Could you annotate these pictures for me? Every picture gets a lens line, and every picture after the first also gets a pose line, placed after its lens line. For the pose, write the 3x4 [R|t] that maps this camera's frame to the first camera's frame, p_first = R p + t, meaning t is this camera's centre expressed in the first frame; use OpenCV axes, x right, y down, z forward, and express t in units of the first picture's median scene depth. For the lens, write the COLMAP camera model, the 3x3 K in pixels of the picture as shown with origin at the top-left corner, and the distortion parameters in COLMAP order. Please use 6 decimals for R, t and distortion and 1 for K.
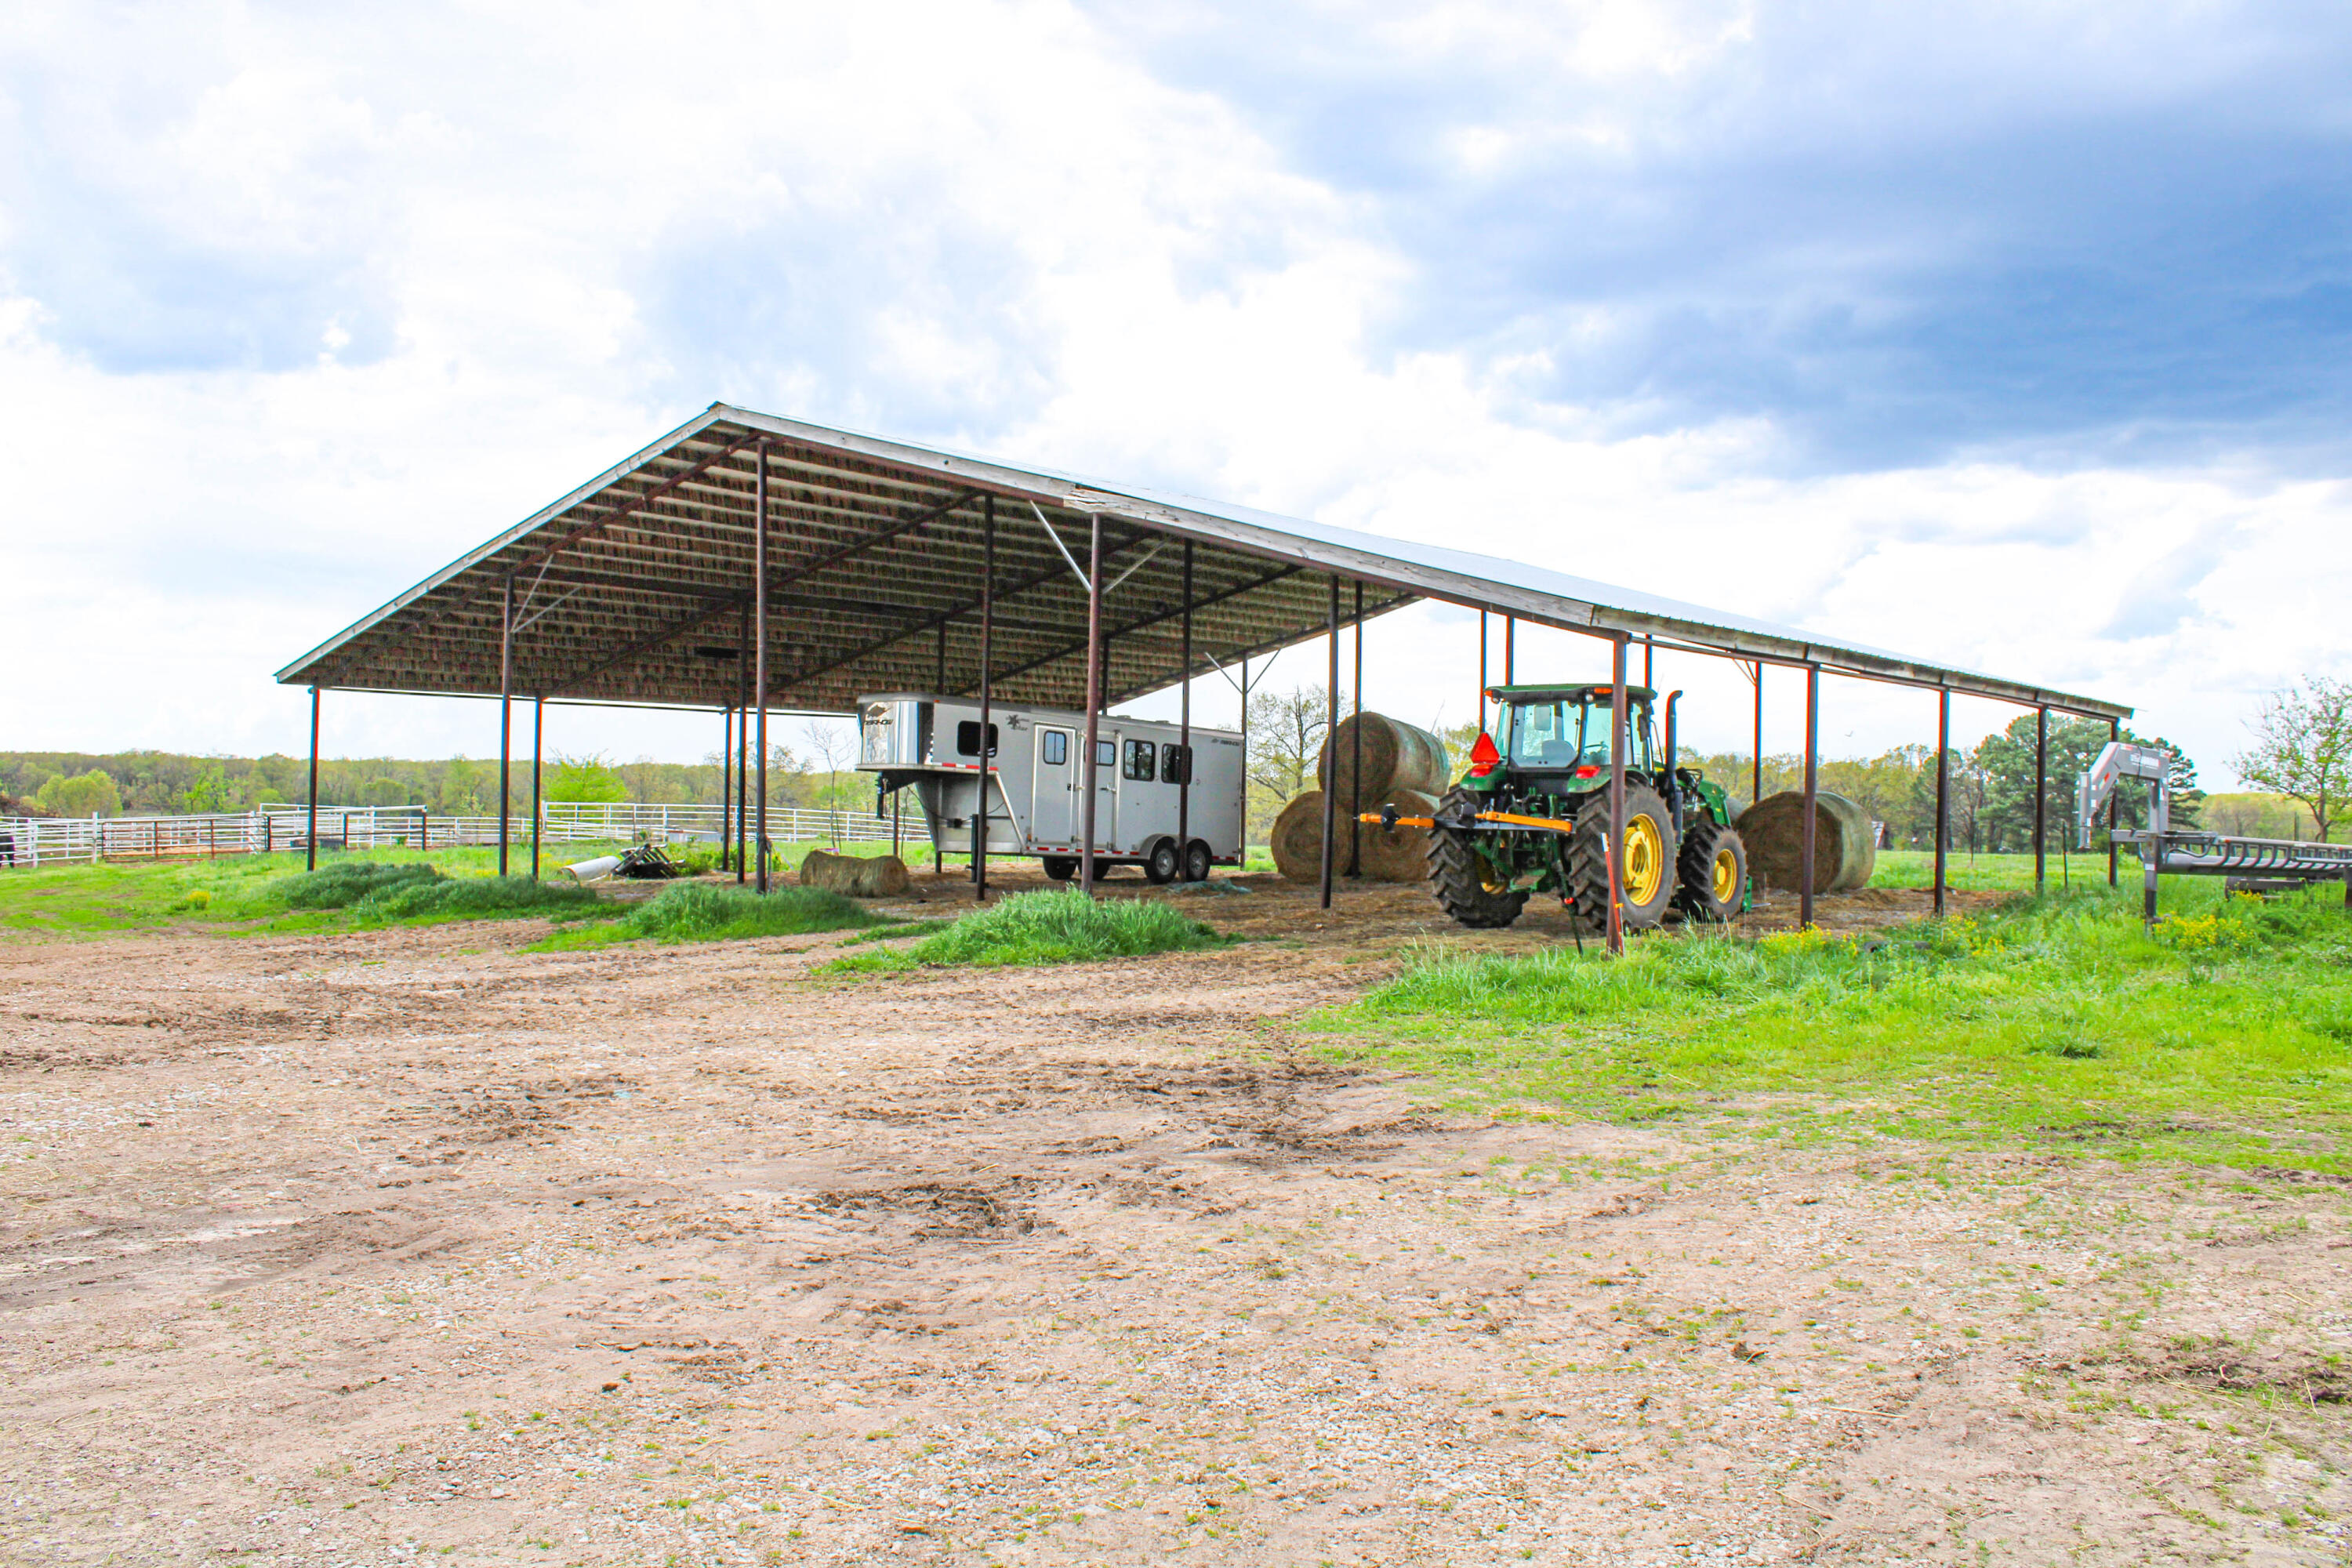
lens RADIAL K [[2258.5, 0, 1176.0], [0, 2258.5, 784.0], [0, 0, 1]] dist [-0.206409, 0.219257]
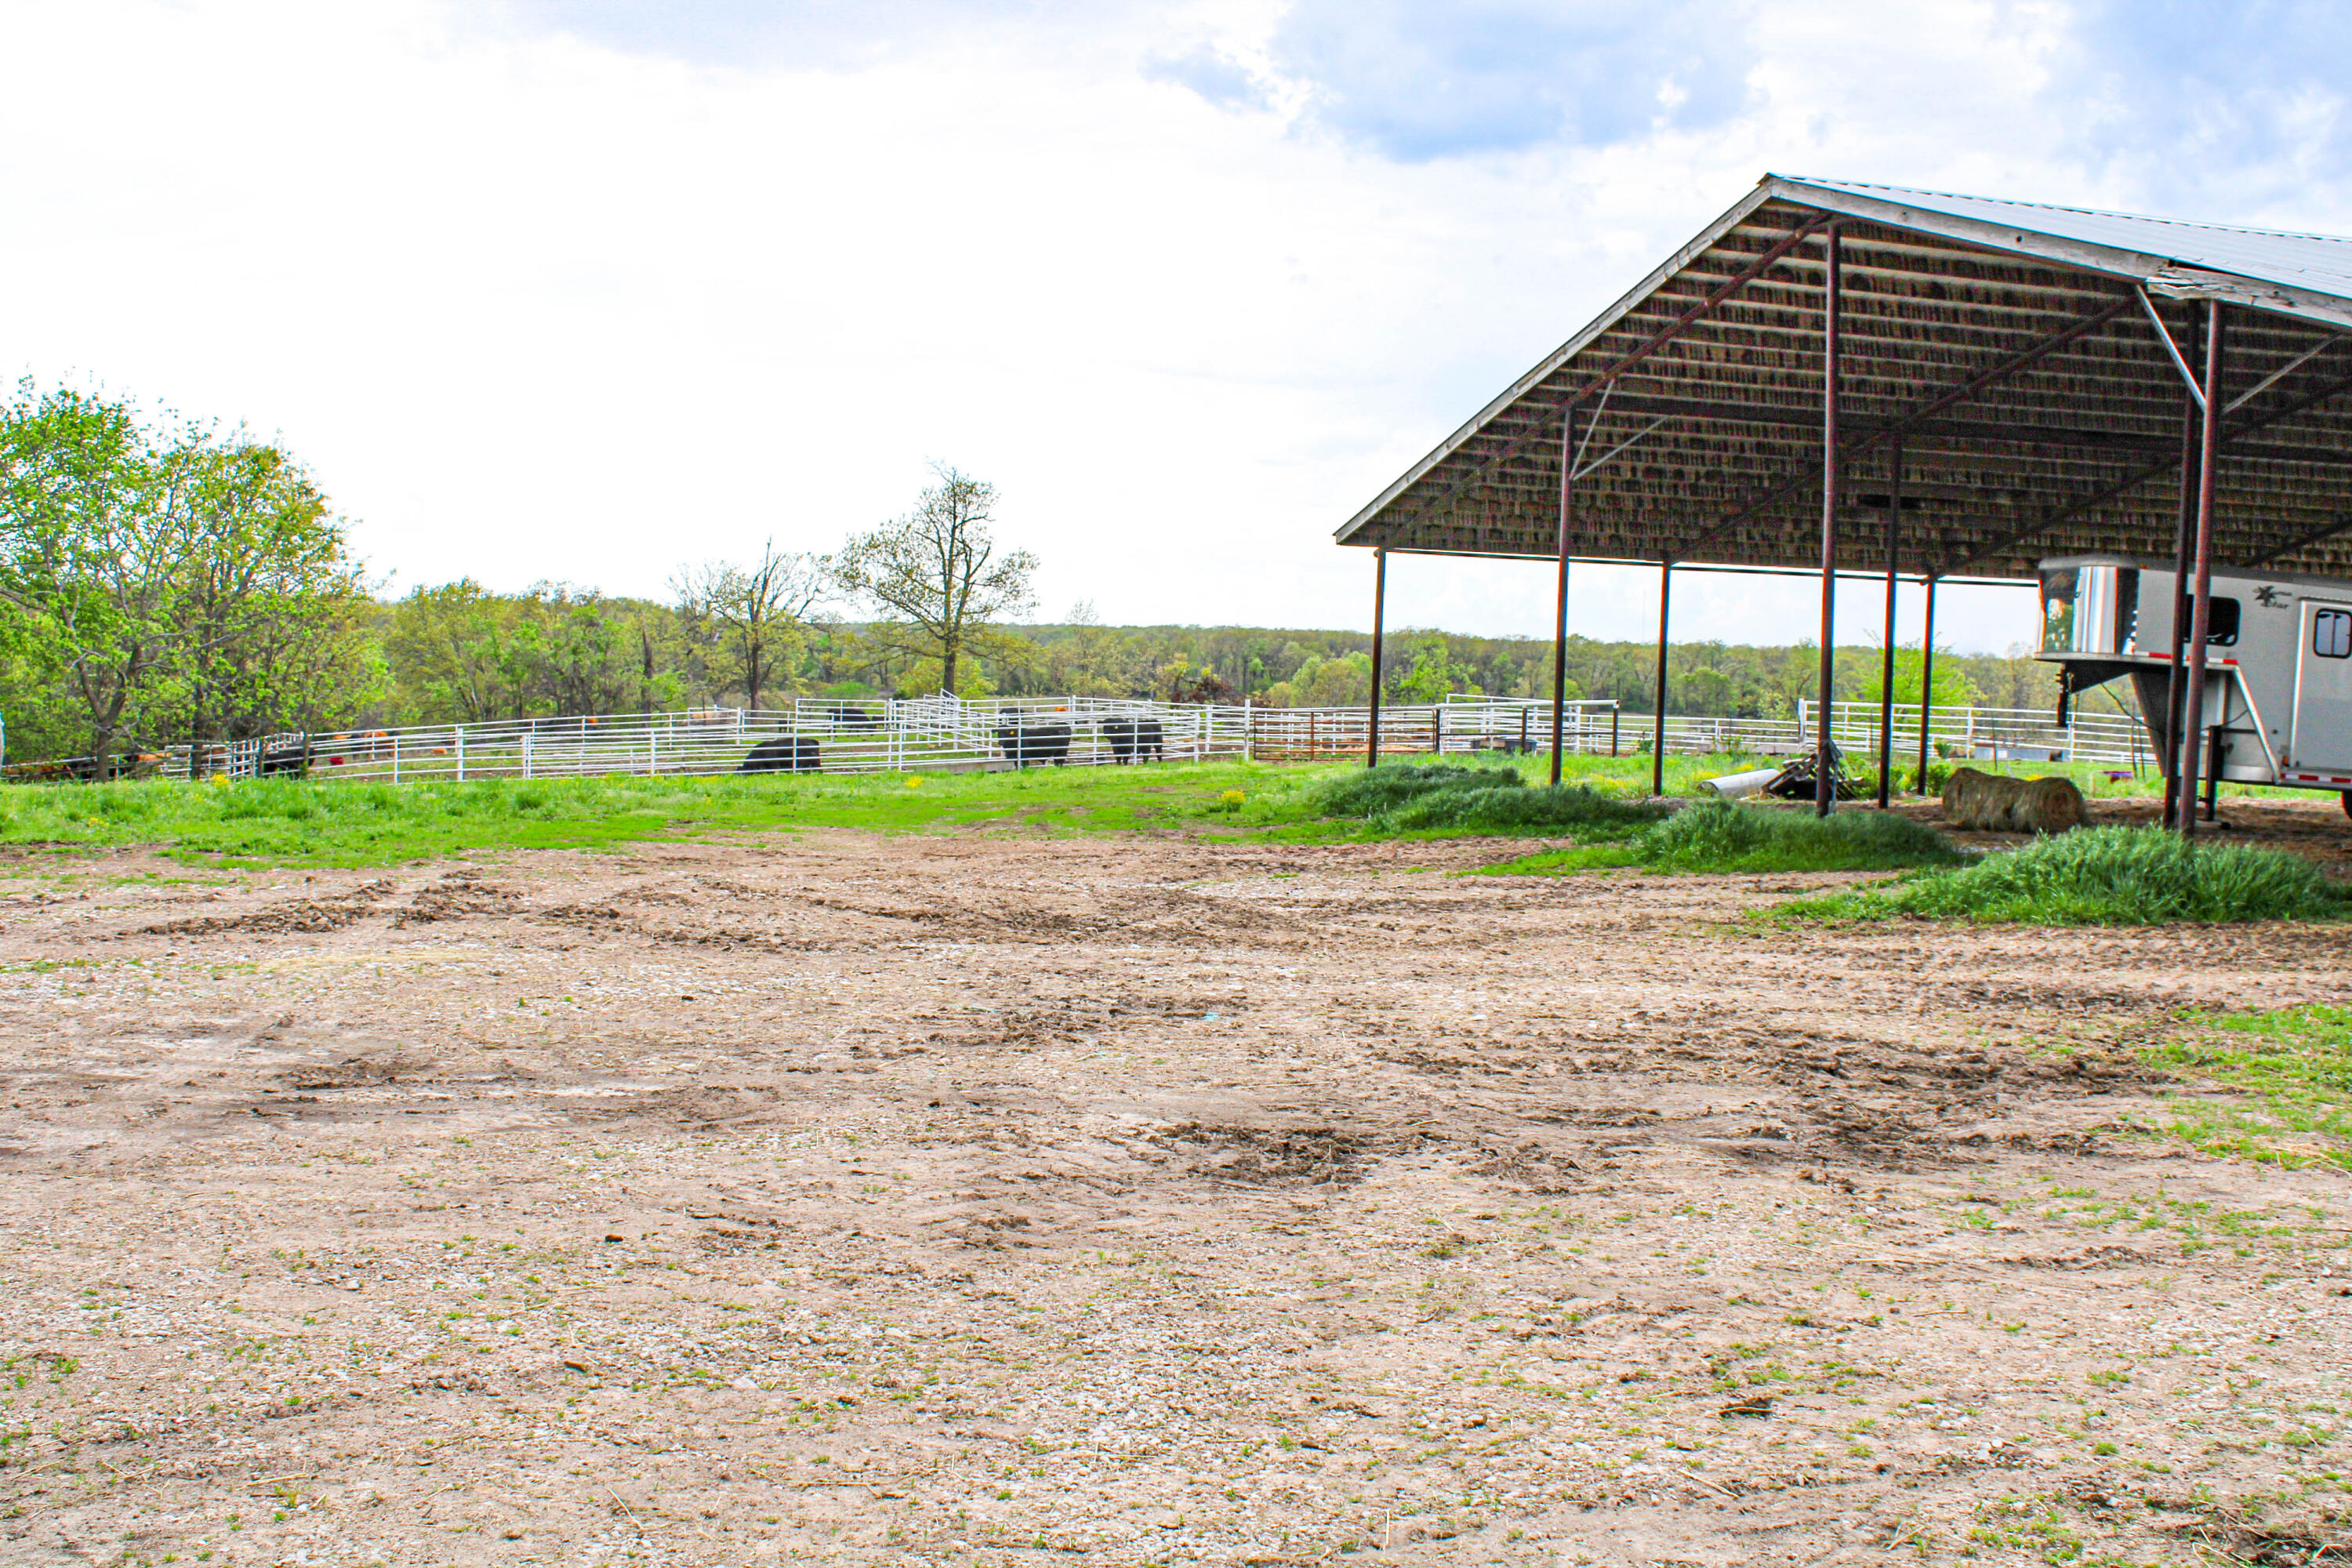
lens RADIAL K [[3225.6, 0, 1176.0], [0, 3225.6, 784.0], [0, 0, 1]] dist [-0.082858, -0.003046]
pose [[0.783706, 0.037305, -0.620011, 0.300873], [-0.019924, 0.999191, 0.034937, 0.003312], [0.620813, -0.015027, 0.783815, 0.006137]]
